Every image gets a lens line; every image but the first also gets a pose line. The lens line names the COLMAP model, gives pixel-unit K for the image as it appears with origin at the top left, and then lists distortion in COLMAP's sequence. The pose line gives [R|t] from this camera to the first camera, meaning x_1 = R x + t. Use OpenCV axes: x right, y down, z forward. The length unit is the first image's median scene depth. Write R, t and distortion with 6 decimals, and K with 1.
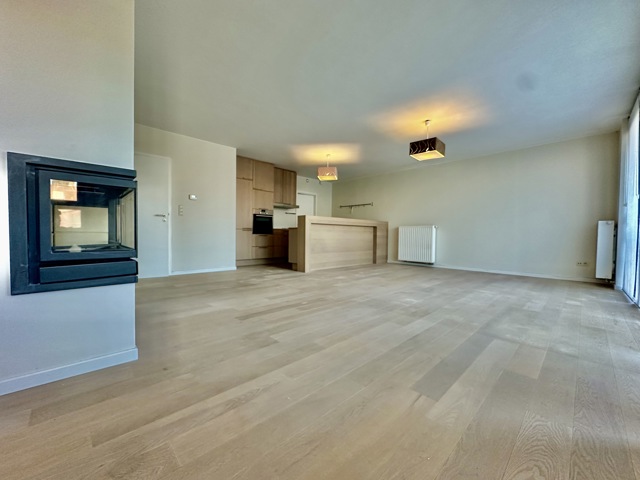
lens RADIAL K [[256.8, 0, 320.0], [0, 256.8, 240.0], [0, 0, 1]] dist [-0.000474, -0.000174]
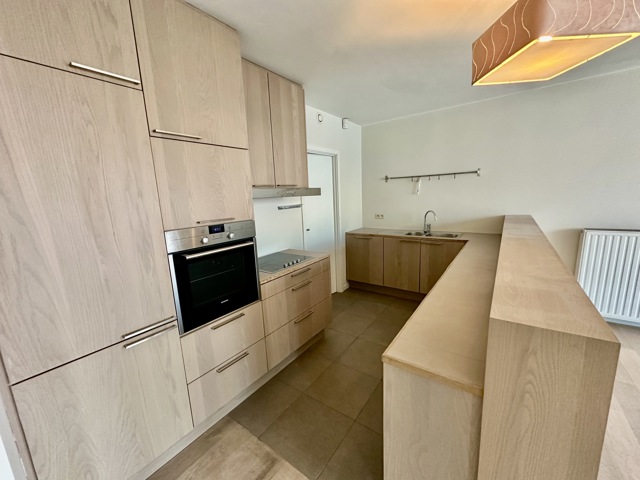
lens RADIAL K [[256.8, 0, 320.0], [0, 256.8, 240.0], [0, 0, 1]] dist [-0.000474, -0.000174]
pose [[0.984103, -0.085946, 0.155418, -0.149661], [0.061754, 0.986095, 0.154283, -0.123915], [-0.166517, -0.142232, 0.975726, 0.683446]]
